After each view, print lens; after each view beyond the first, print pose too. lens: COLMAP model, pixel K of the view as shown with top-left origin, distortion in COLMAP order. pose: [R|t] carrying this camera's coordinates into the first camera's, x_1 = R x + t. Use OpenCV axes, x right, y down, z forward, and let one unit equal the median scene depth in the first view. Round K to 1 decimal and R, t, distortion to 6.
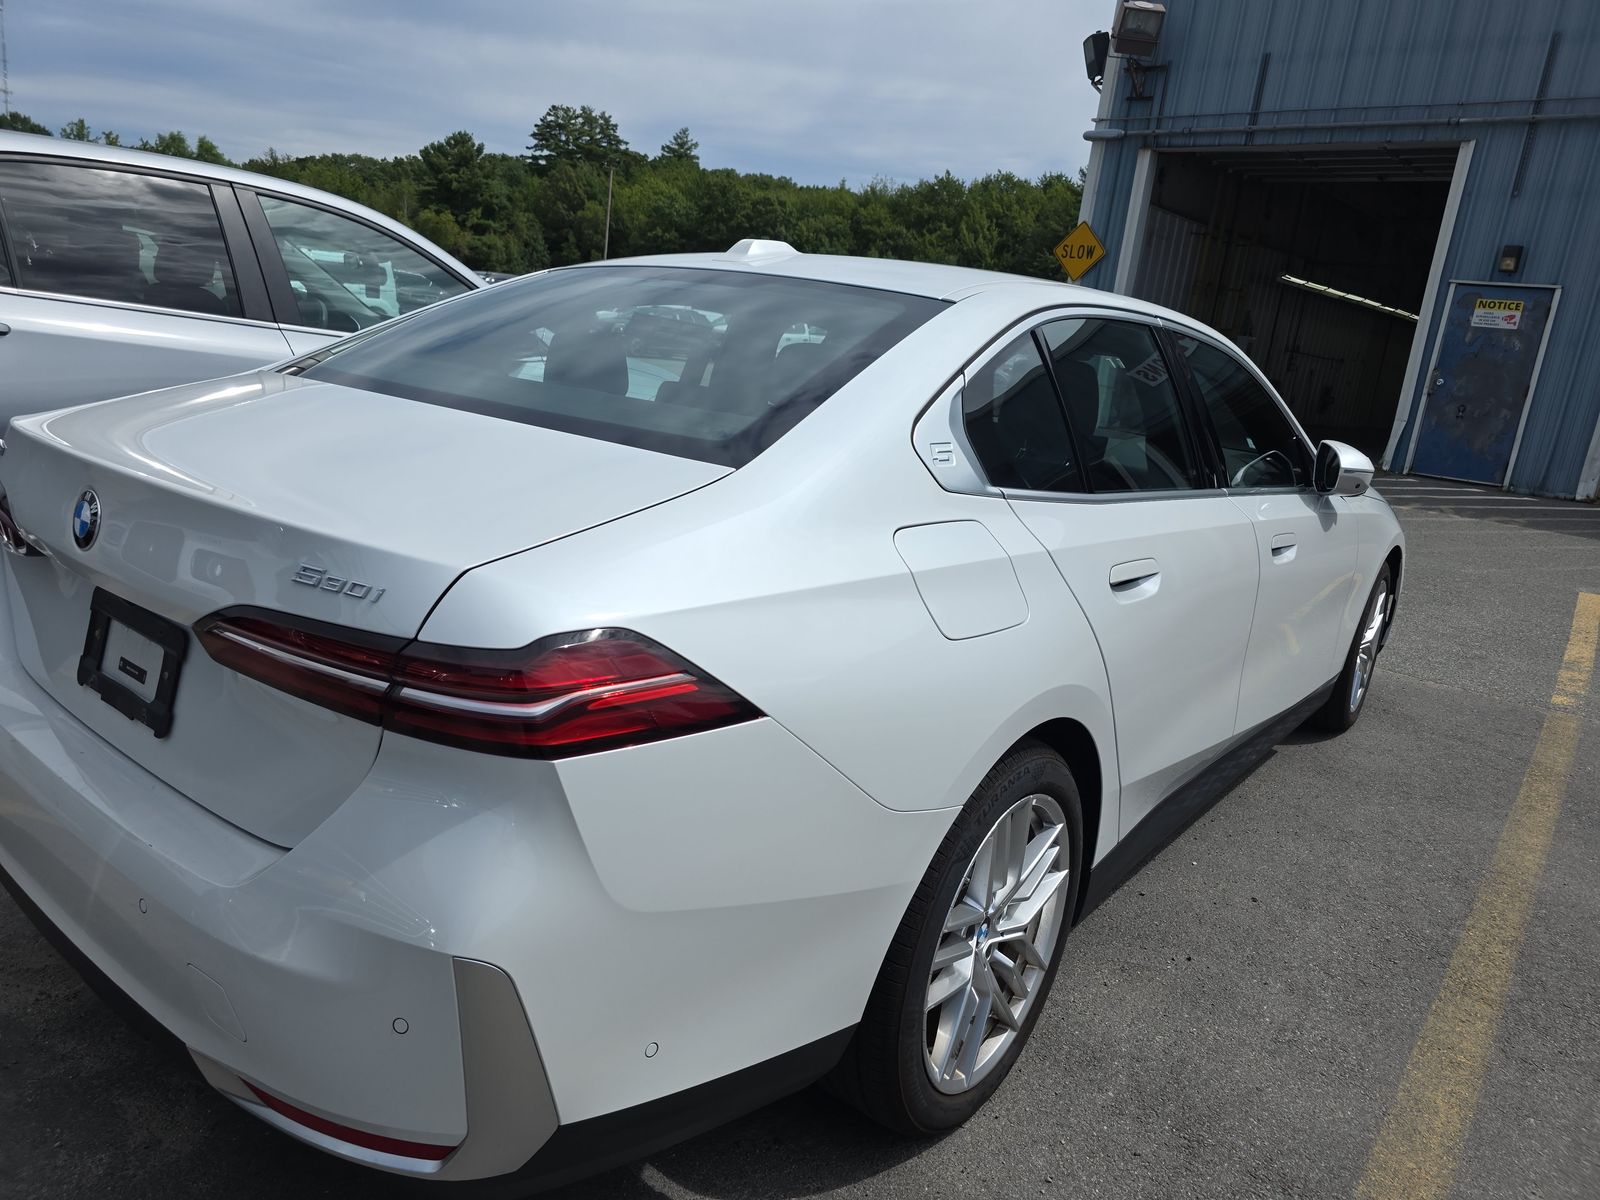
lens RADIAL K [[1082.2, 0, 826.6], [0, 1082.2, 591.8], [0, 0, 1]] dist [-0.004352, -0.006131]
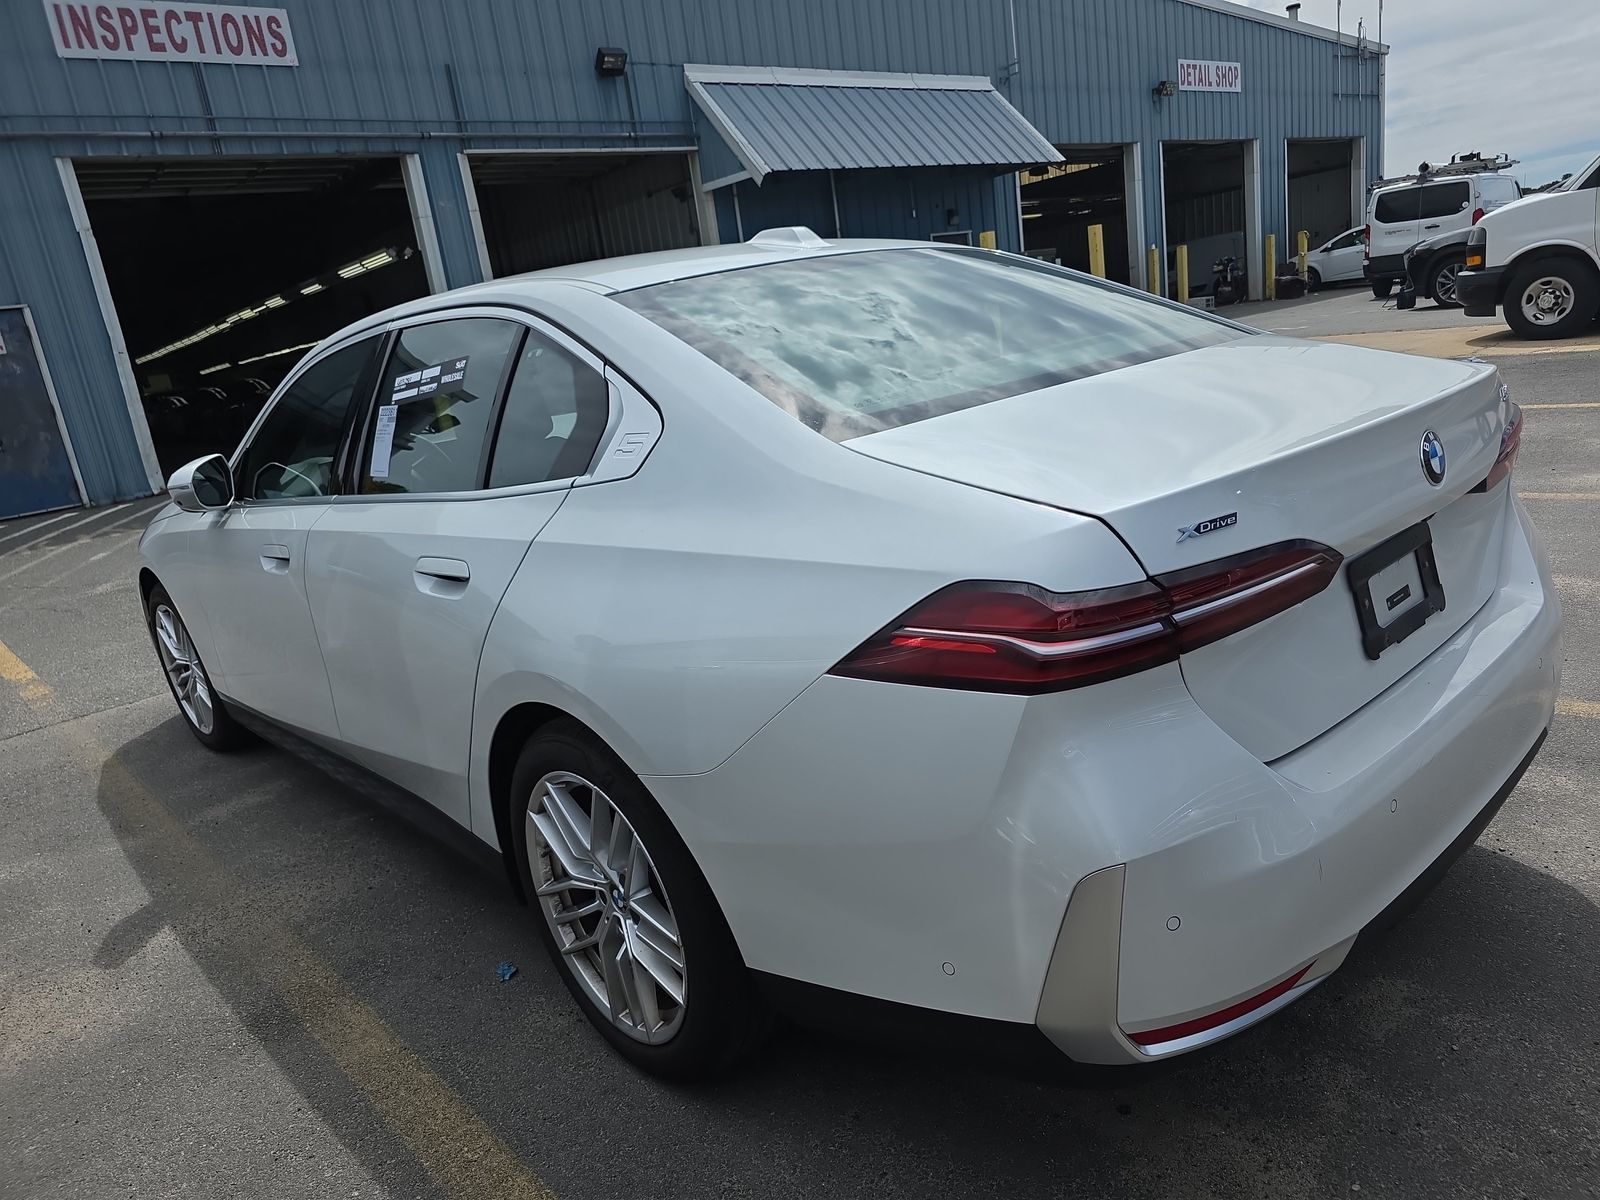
lens RADIAL K [[1077.8, 0, 785.7], [0, 1077.8, 602.2], [0, 0, 1]] dist [-0.000597, -0.003961]
pose [[0.149808, -0.356248, 0.922304, -0.976452], [0.367904, 0.885931, 0.282440, -0.256514], [-0.917717, 0.297007, 0.263784, 0.719522]]
